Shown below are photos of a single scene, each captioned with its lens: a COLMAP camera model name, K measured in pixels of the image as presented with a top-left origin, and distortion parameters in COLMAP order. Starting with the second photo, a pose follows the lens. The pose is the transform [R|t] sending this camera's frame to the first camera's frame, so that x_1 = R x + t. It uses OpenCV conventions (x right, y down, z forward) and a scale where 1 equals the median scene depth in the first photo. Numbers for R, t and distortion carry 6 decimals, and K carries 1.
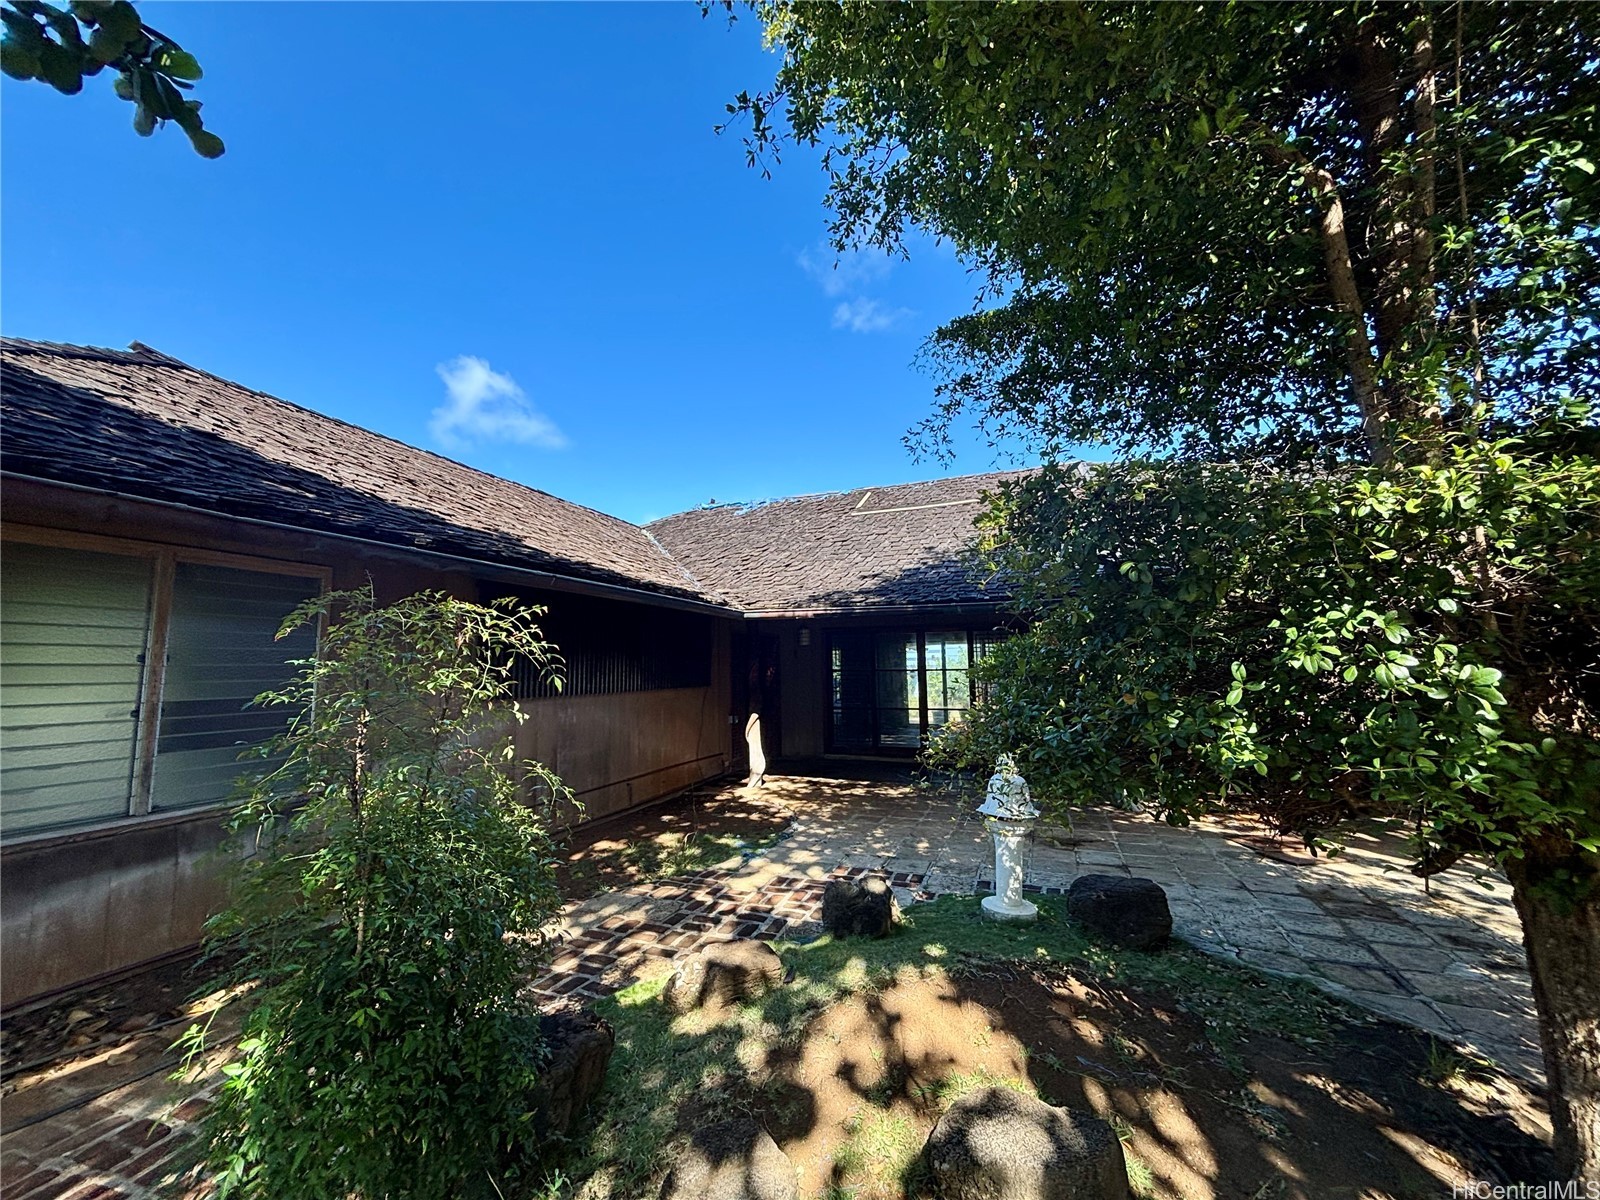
lens RADIAL K [[642.3, 0, 800.0], [0, 642.3, 600.0], [0, 0, 1]] dist [0.002760, 0.000308]
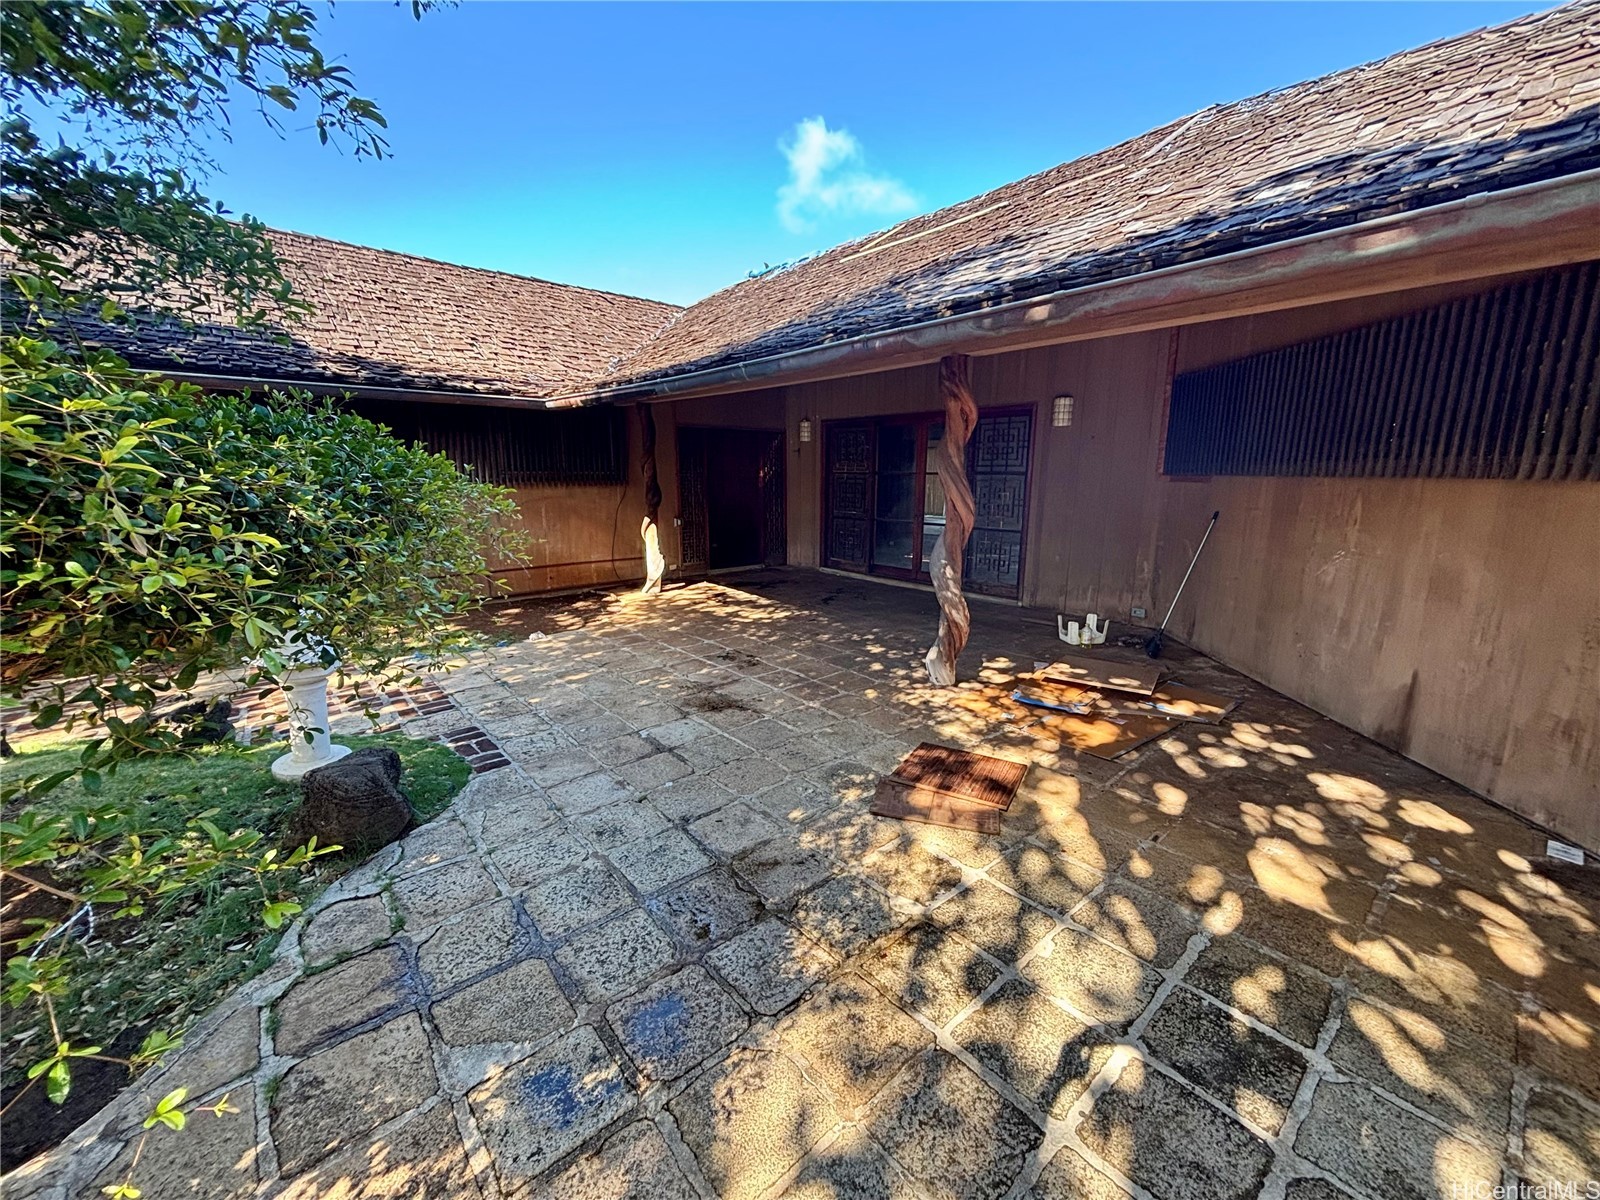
lens RADIAL K [[642.3, 0, 800.0], [0, 642.3, 600.0], [0, 0, 1]] dist [0.002760, 0.000308]
pose [[0.863116, 0.120306, -0.490467, 0.657890], [0.044018, 0.949591, 0.310387, 0.015217], [0.503084, -0.289489, 0.814311, 0.349734]]
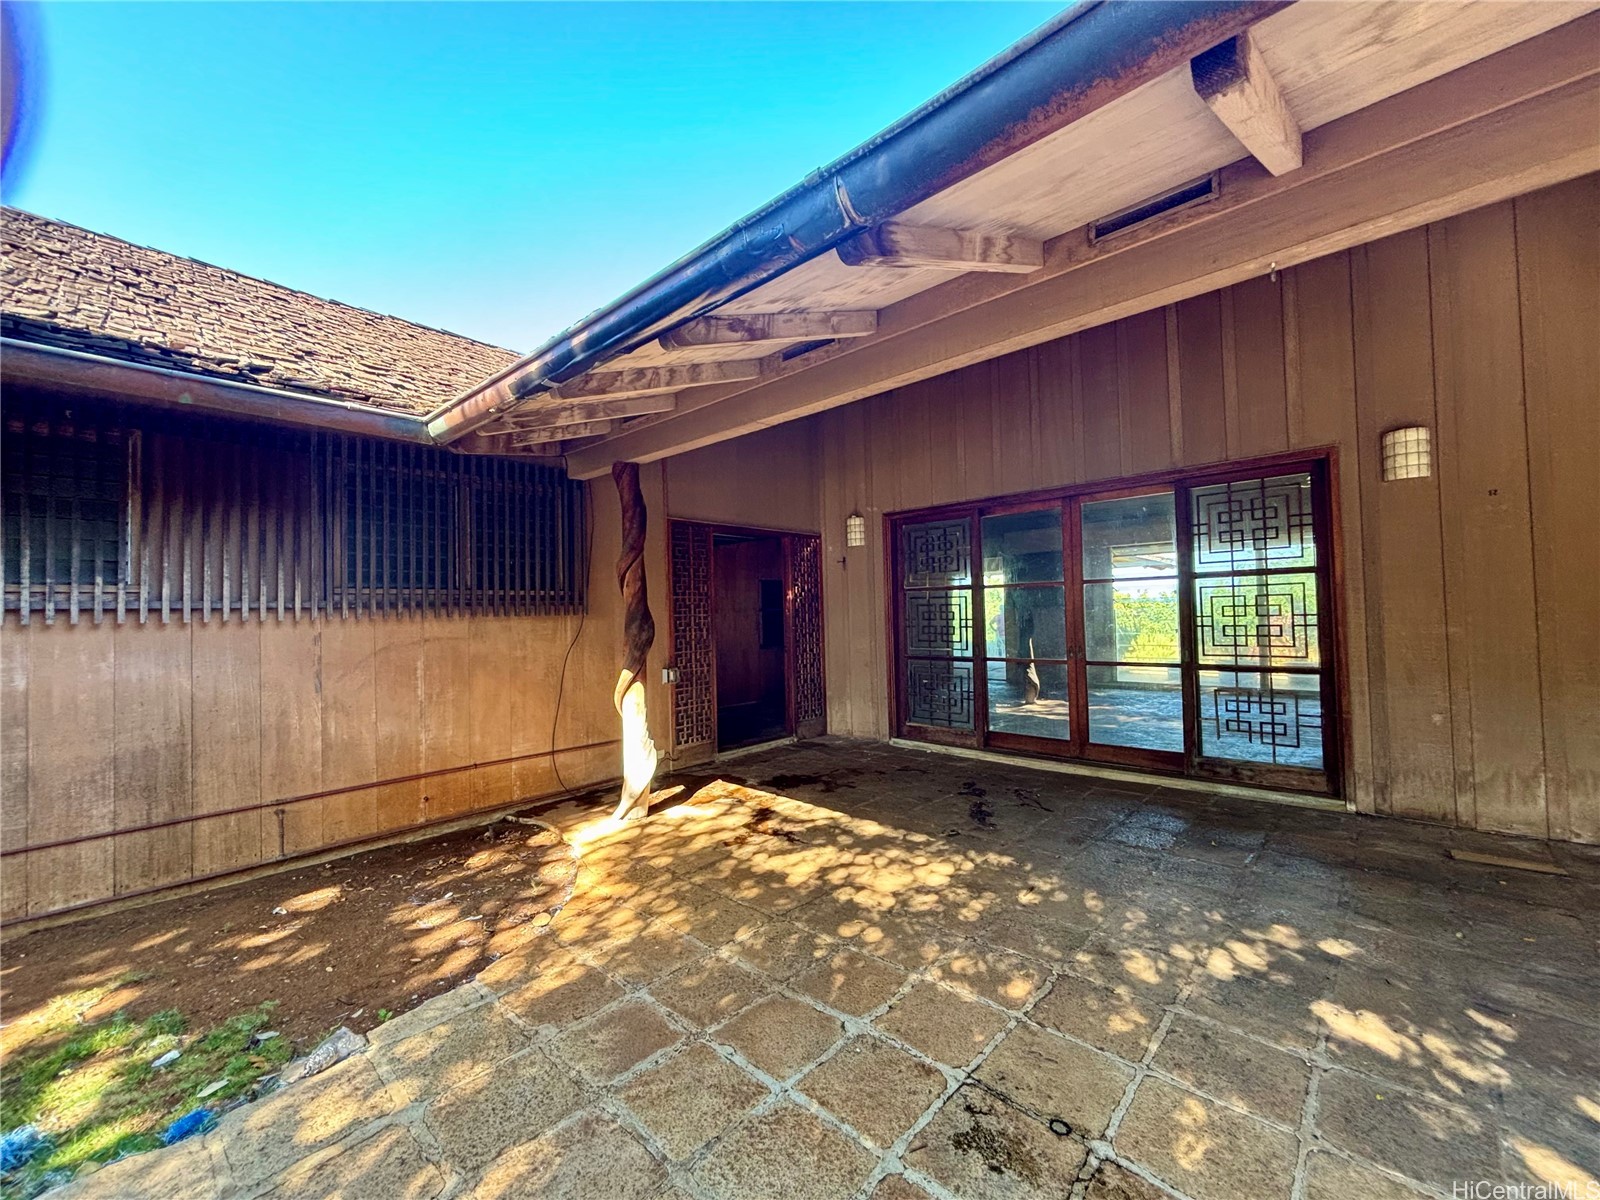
lens RADIAL K [[641.2, 0, 800.0], [0, 641.2, 600.0], [0, 0, 1]] dist [-0.008753, -0.000060]
pose [[0.914748, -0.012341, -0.403836, 0.268408], [0.056806, 0.993533, 0.098310, 0.097080], [0.400011, -0.112869, 0.909534, 0.686391]]
